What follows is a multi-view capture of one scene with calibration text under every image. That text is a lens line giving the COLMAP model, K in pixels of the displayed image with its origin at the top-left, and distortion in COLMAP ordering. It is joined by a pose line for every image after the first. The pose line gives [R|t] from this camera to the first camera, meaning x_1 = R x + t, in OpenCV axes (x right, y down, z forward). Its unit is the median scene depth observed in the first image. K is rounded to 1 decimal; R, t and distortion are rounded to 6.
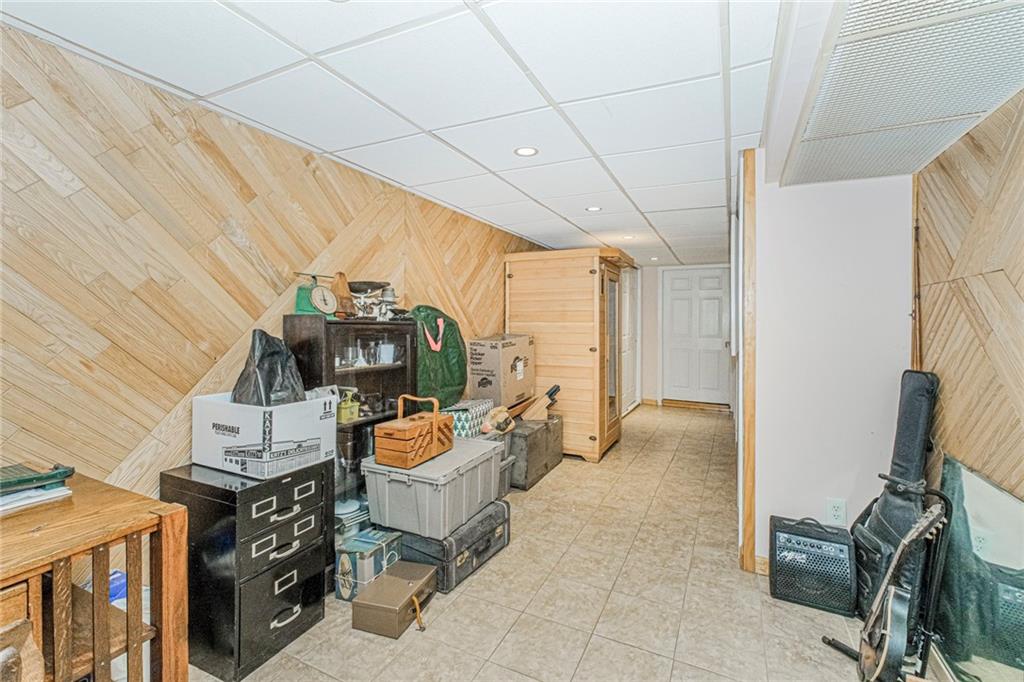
lens RADIAL K [[456.6, 0, 512.8], [0, 456.6, 314.0], [0, 0, 1]] dist [0.000256, -0.000010]
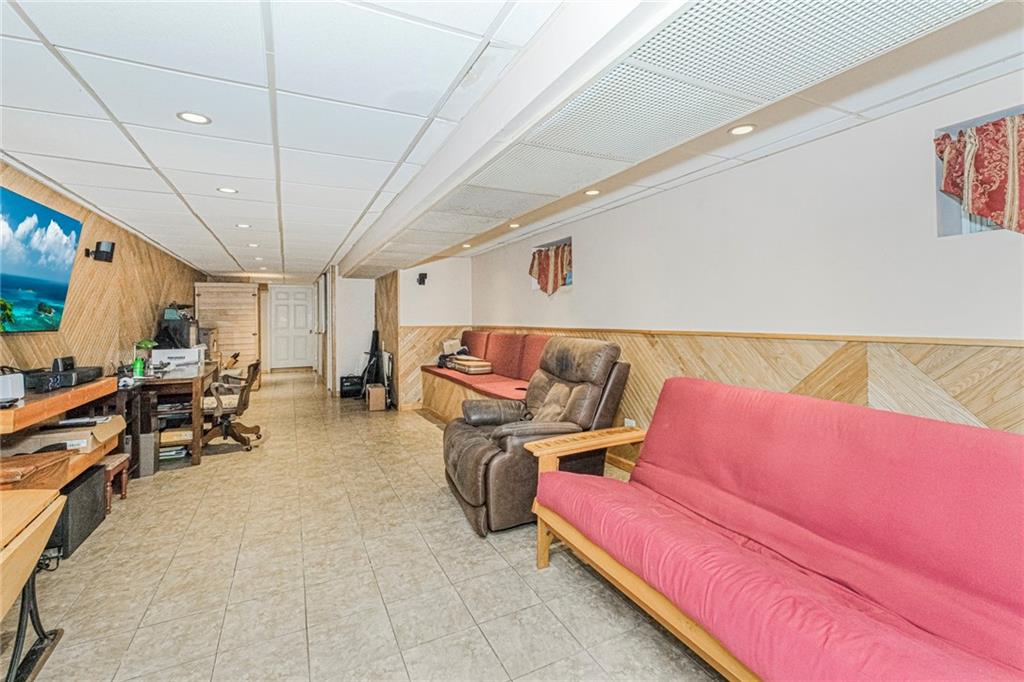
lens RADIAL K [[445.4, 0, 512.0], [0, 445.4, 308.3], [0, 0, 1]] dist [0.000348, 0.000011]
pose [[0.610525, 0.002841, 0.791992, -0.619477], [0.002191, 0.999984, -0.005277, -0.019907], [-0.791994, 0.004957, 0.610509, -0.980001]]
